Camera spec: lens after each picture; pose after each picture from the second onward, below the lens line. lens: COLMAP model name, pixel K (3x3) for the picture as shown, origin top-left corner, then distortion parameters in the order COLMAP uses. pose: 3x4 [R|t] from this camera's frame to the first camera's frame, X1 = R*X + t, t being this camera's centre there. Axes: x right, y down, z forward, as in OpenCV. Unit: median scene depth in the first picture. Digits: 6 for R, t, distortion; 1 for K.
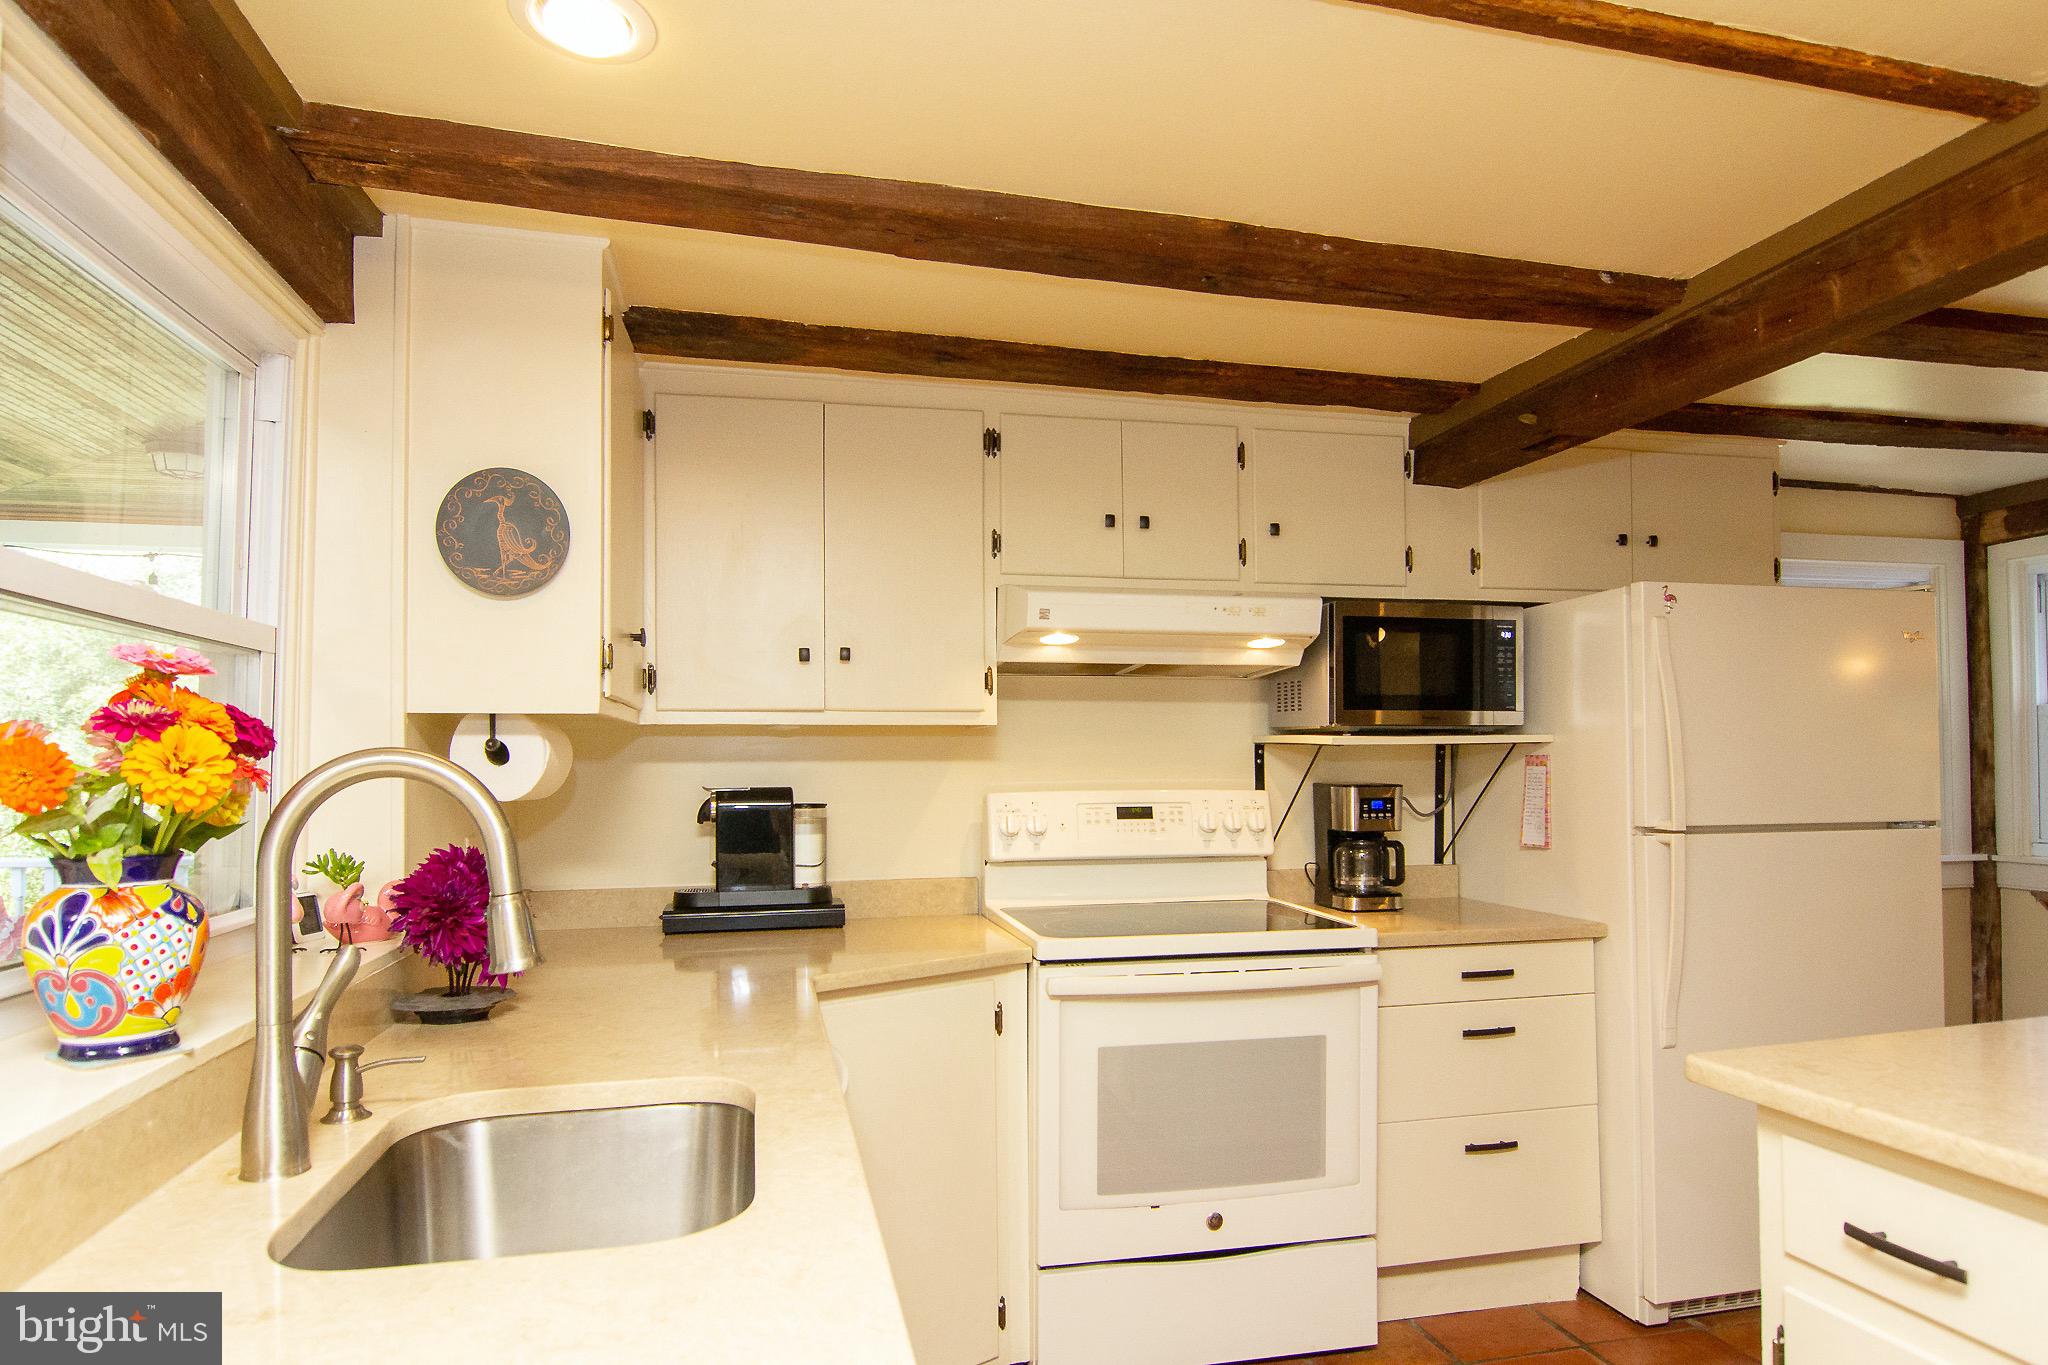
lens RADIAL K [[1171.7, 0, 1023.4], [0, 1171.7, 746.7], [0, 0, 1]] dist [-0.000051, -0.000011]
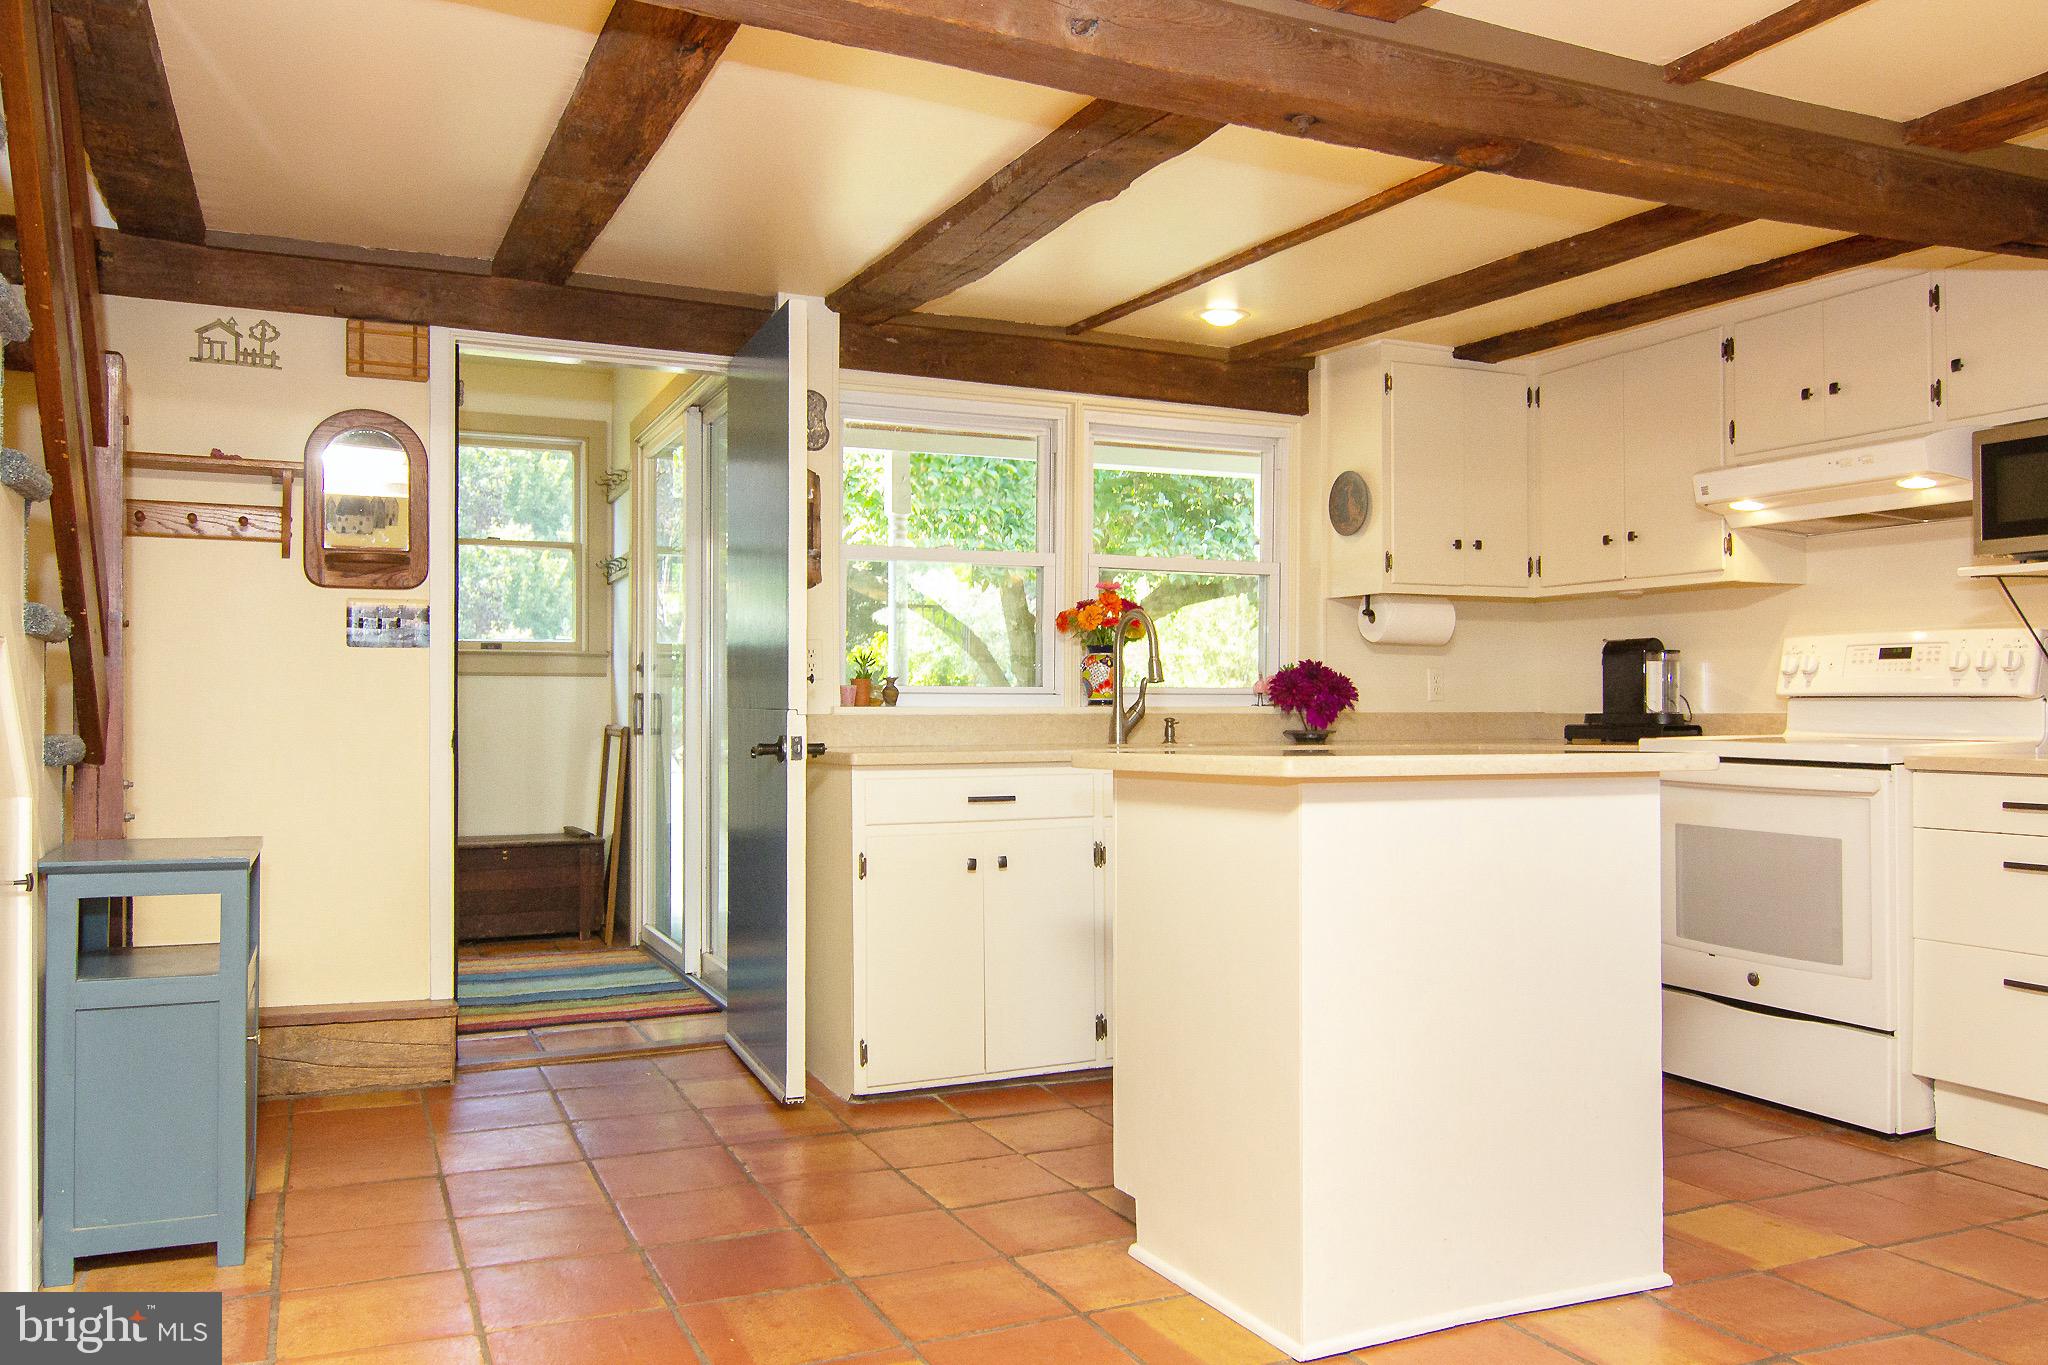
lens RADIAL K [[1600.3, 0, 1024.0], [0, 1600.3, 682.5], [0, 0, 1]] dist [-0.009437, -0.005088]
pose [[0.197219, -0.006362, -0.980339, 1.479105], [0.009627, 0.999943, -0.004552, 0.089969], [0.980312, -0.008540, 0.197269, -0.054652]]
